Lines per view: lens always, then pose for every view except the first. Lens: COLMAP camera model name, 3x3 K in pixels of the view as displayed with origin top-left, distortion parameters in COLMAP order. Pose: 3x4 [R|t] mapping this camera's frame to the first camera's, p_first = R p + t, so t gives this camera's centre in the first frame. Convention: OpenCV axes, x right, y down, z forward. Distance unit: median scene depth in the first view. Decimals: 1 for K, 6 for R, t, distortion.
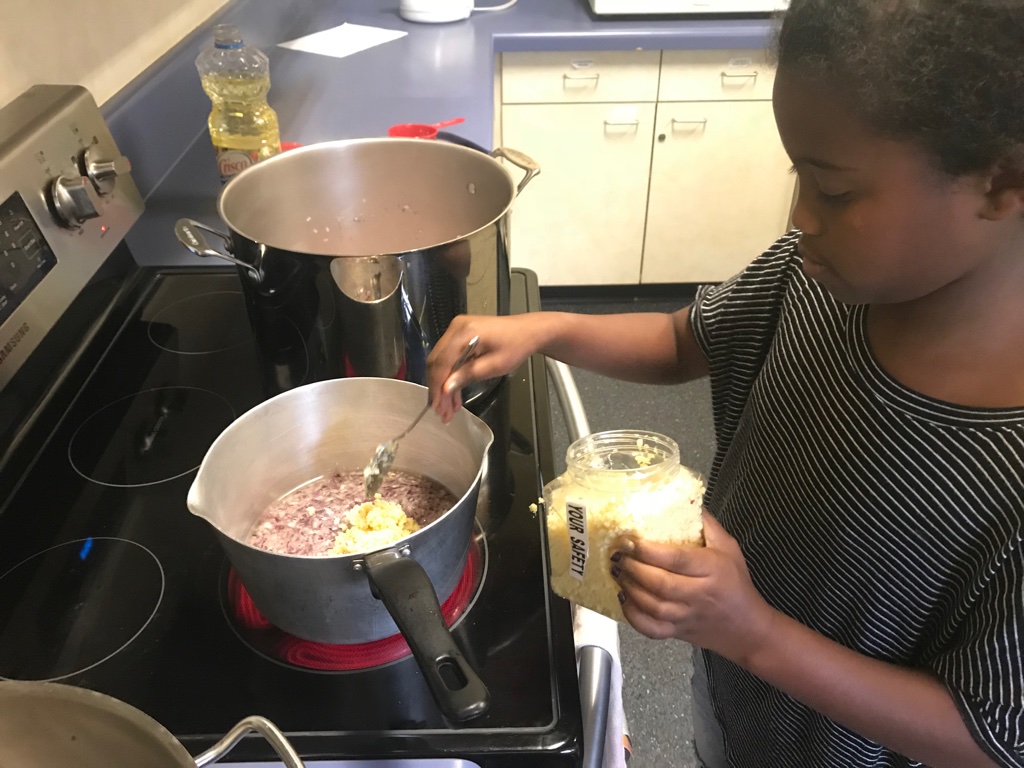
lens RADIAL K [[823.5, 0, 502.1], [0, 823.5, 385.1], [0, 0, 1]] dist [0.066292, -0.098607]
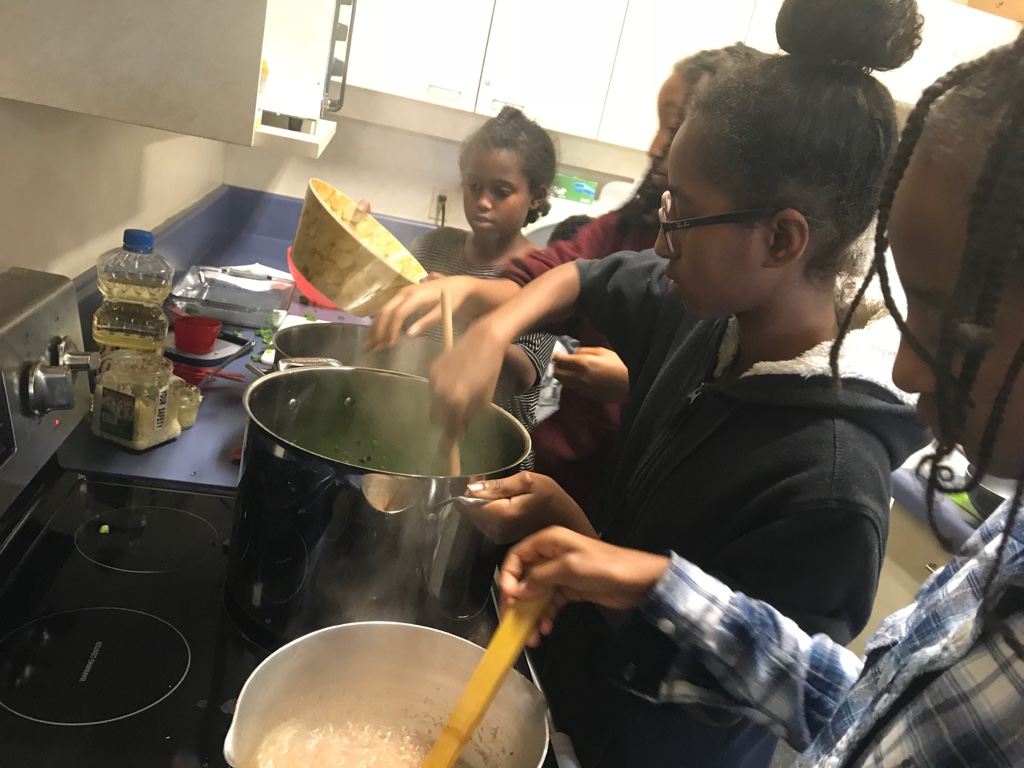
lens RADIAL K [[835.4, 0, 512.0], [0, 835.4, 384.0], [0, 0, 1]] dist [-0.004185, -0.000008]
pose [[0.962854, 0.168432, 0.211052, -0.258520], [-0.095464, 0.943467, -0.317421, 0.021686], [-0.252585, 0.285482, 0.924501, 0.015154]]
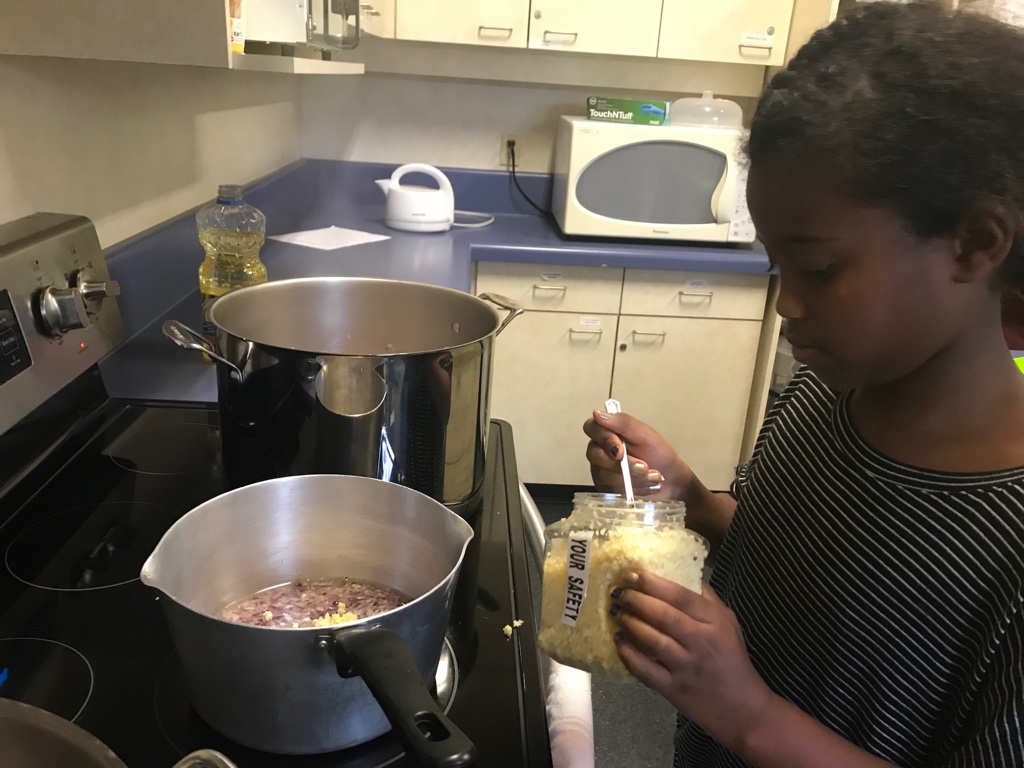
lens RADIAL K [[830.0, 0, 512.0], [0, 830.0, 384.0], [0, 0, 1]] dist [0.040013, -0.101913]
pose [[0.996642, 0.058395, 0.057407, -0.027629], [-0.040828, 0.962052, -0.269794, 0.135002], [-0.070983, 0.266545, 0.961205, 0.022816]]
